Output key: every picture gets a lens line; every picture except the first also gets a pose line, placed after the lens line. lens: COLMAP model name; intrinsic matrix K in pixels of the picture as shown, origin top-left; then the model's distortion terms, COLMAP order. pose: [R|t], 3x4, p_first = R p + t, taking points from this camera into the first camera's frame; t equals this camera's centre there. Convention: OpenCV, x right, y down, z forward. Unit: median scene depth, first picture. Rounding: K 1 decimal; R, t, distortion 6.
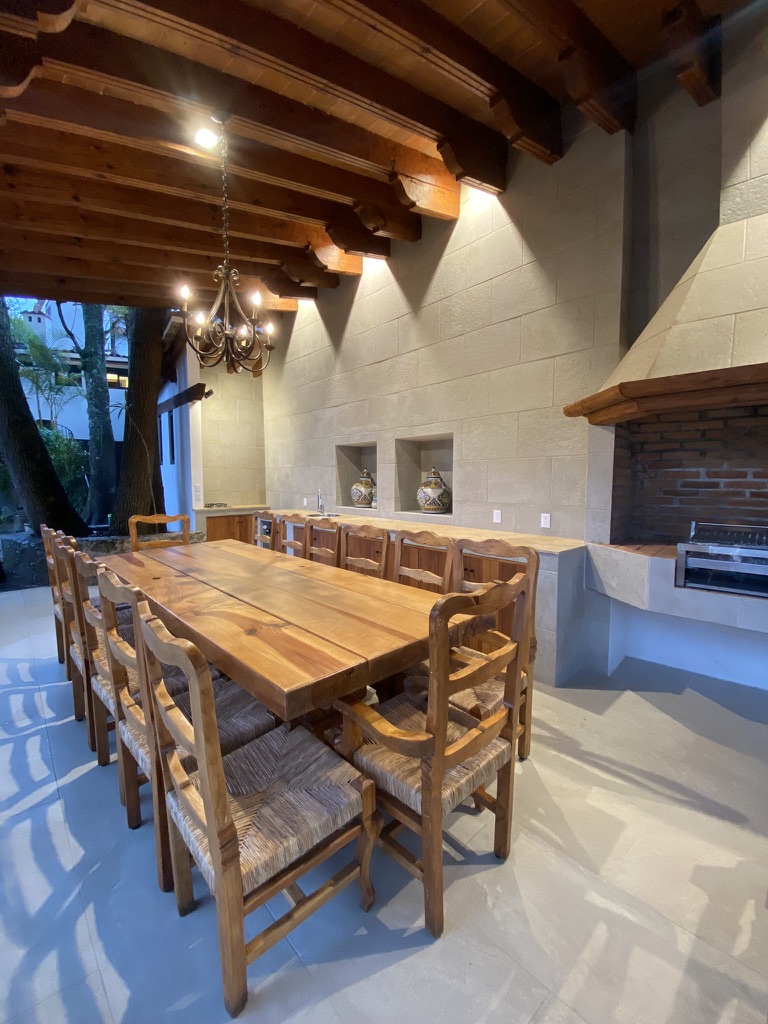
lens RADIAL K [[412.1, 0, 384.0], [0, 412.1, 512.0], [0, 0, 1]] dist [0.035813, -0.031524]
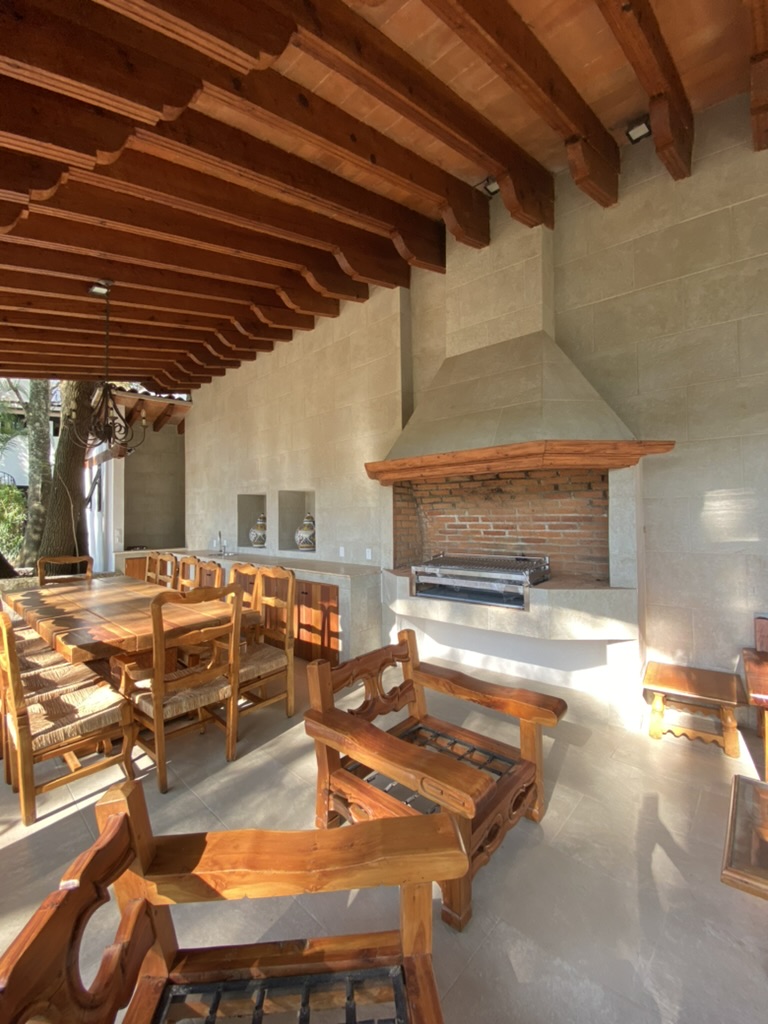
lens RADIAL K [[412.1, 0, 384.0], [0, 412.1, 512.0], [0, 0, 1]] dist [0.035813, -0.031524]
pose [[0.996926, -0.009204, 0.077809, 0.293762], [0.016862, 0.995010, -0.098338, 0.014635], [-0.076516, 0.099348, 0.992106, -0.286582]]
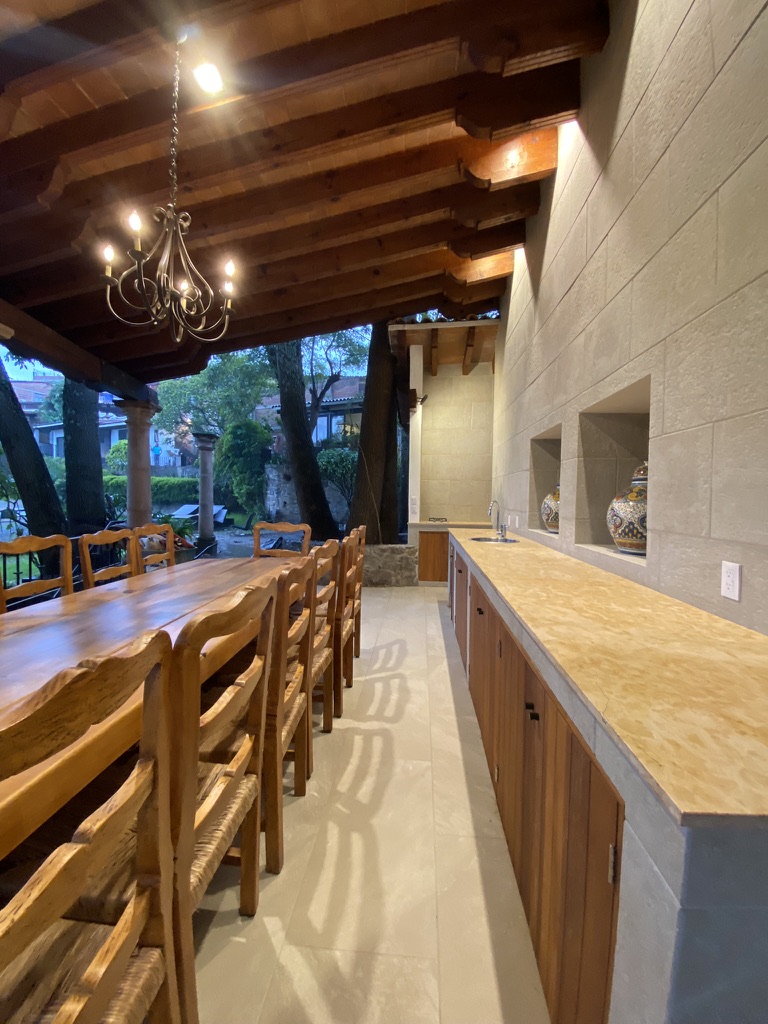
lens RADIAL K [[407.2, 0, 402.4], [0, 407.2, 510.2], [0, 0, 1]] dist [0.012785, -0.017284]
pose [[0.692580, 0.026651, -0.720848, 0.312596], [-0.061894, 0.997827, -0.022576, -0.022463], [0.718680, 0.060252, 0.692725, 0.540504]]
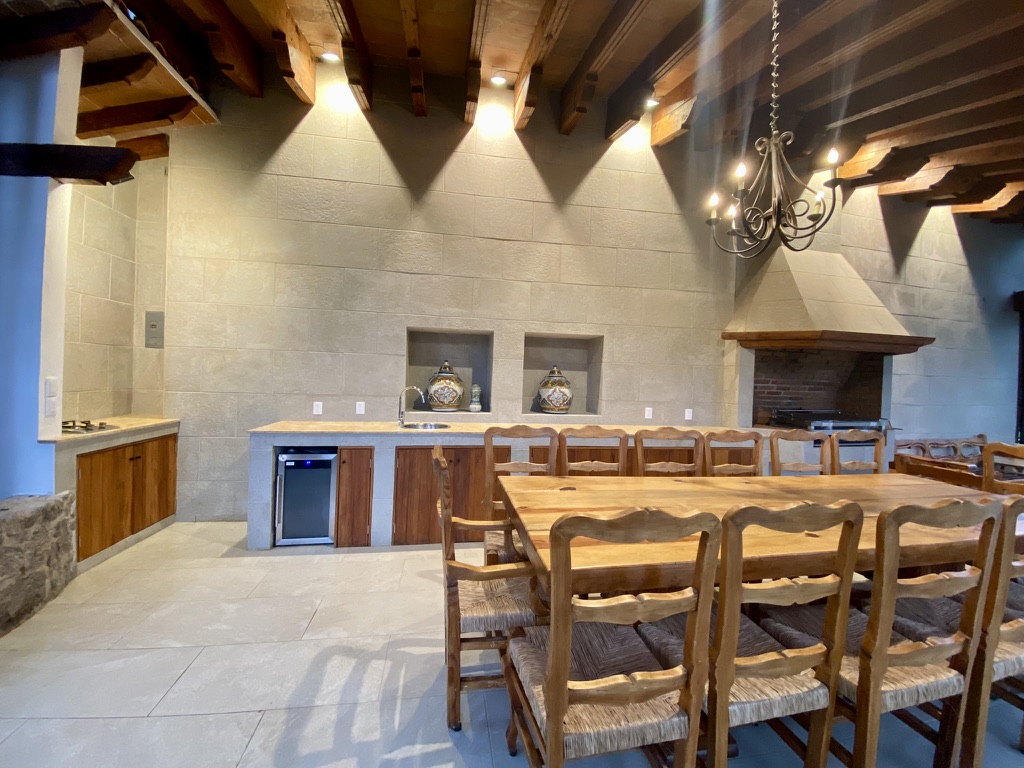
lens RADIAL K [[407.2, 0, 508.2], [0, 407.2, 378.8], [0, 0, 1]] dist [0.012785, -0.017284]
pose [[0.552411, 0.011919, 0.833487, -0.857151], [0.037766, 0.998513, -0.039310, -0.052767], [-0.832716, 0.053193, 0.551140, 0.662904]]
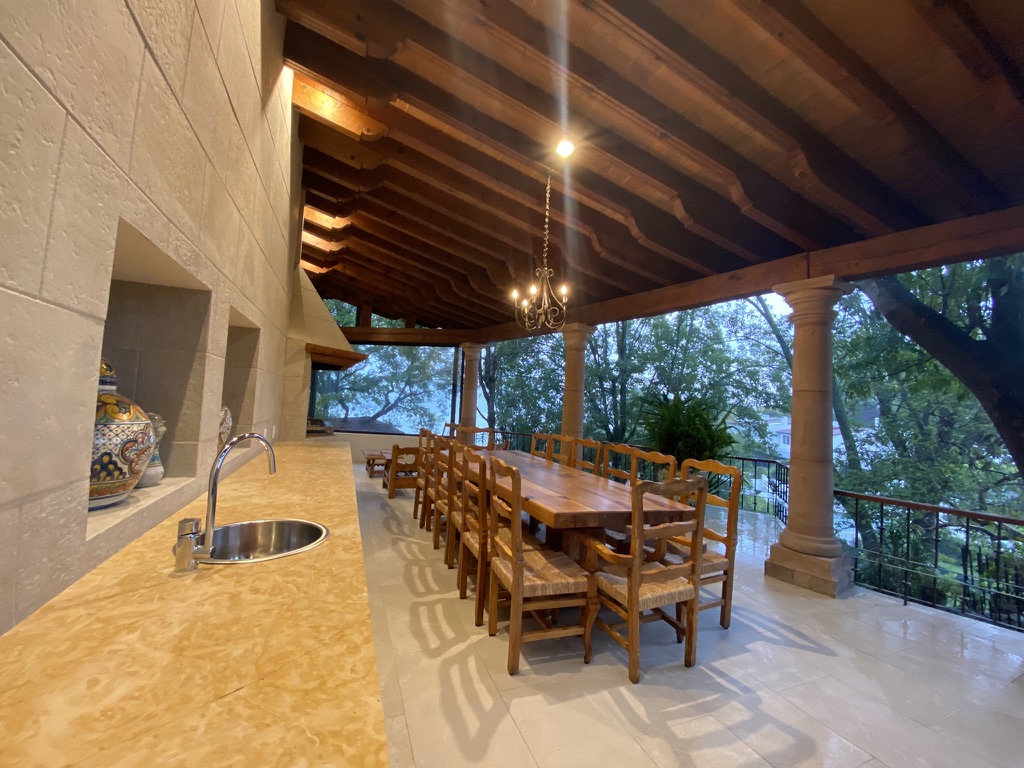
lens RADIAL K [[422.5, 0, 511.8], [0, 422.5, 381.0], [0, 0, 1]] dist [0.017307, -0.019040]
pose [[-0.929068, -0.014666, 0.369619, -0.533135], [-0.003024, 0.999481, 0.032057, -0.146593], [-0.369897, 0.028666, -0.928630, 1.569891]]
